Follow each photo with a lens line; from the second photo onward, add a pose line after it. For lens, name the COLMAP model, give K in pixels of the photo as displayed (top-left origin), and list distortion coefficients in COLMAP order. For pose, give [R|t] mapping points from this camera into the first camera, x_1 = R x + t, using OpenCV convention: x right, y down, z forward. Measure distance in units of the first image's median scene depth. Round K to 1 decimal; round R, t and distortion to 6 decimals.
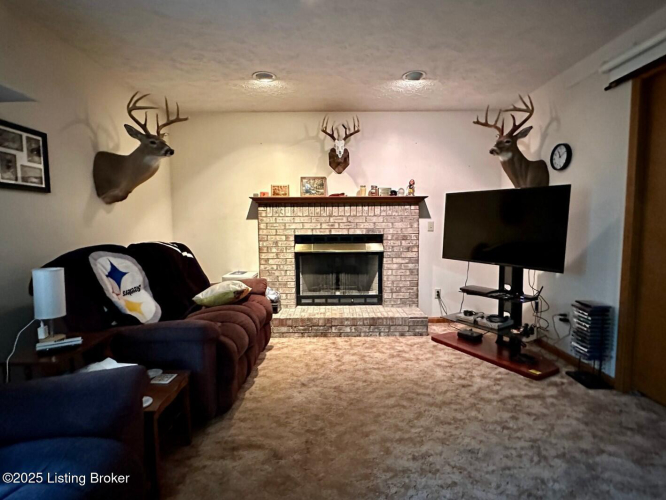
lens RADIAL K [[347.9, 0, 333.0], [0, 347.9, 250.0], [0, 0, 1]] dist [0.004704, -0.000141]
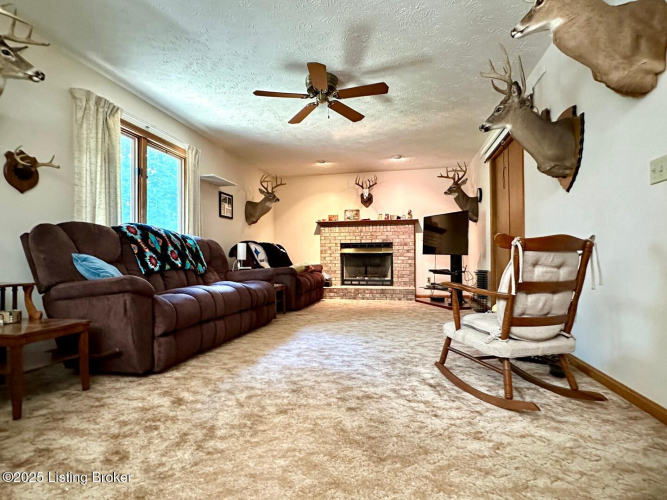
lens RADIAL K [[333.7, 0, 333.5], [0, 333.7, 250.0], [0, 0, 1]] dist [0.000468, 0.101684]
pose [[0.975869, -0.002184, -0.218344, 0.224611], [-0.017576, 0.995920, -0.088514, 0.142796], [0.217647, 0.090216, 0.971849, -0.637890]]
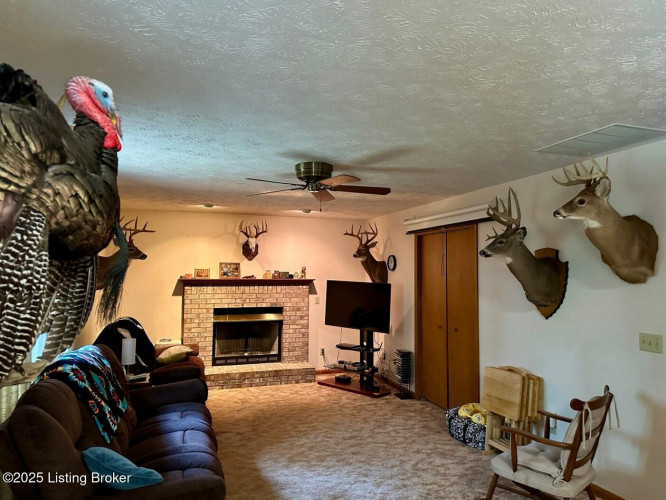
lens RADIAL K [[468.6, 0, 334.5], [0, 468.6, 246.7], [0, 0, 1]] dist [0.098280, -0.001027]
pose [[0.953176, 0.031204, 0.300803, -0.222609], [0.006720, 0.992231, -0.124225, -0.050371], [-0.302342, 0.120430, 0.945561, -0.814759]]
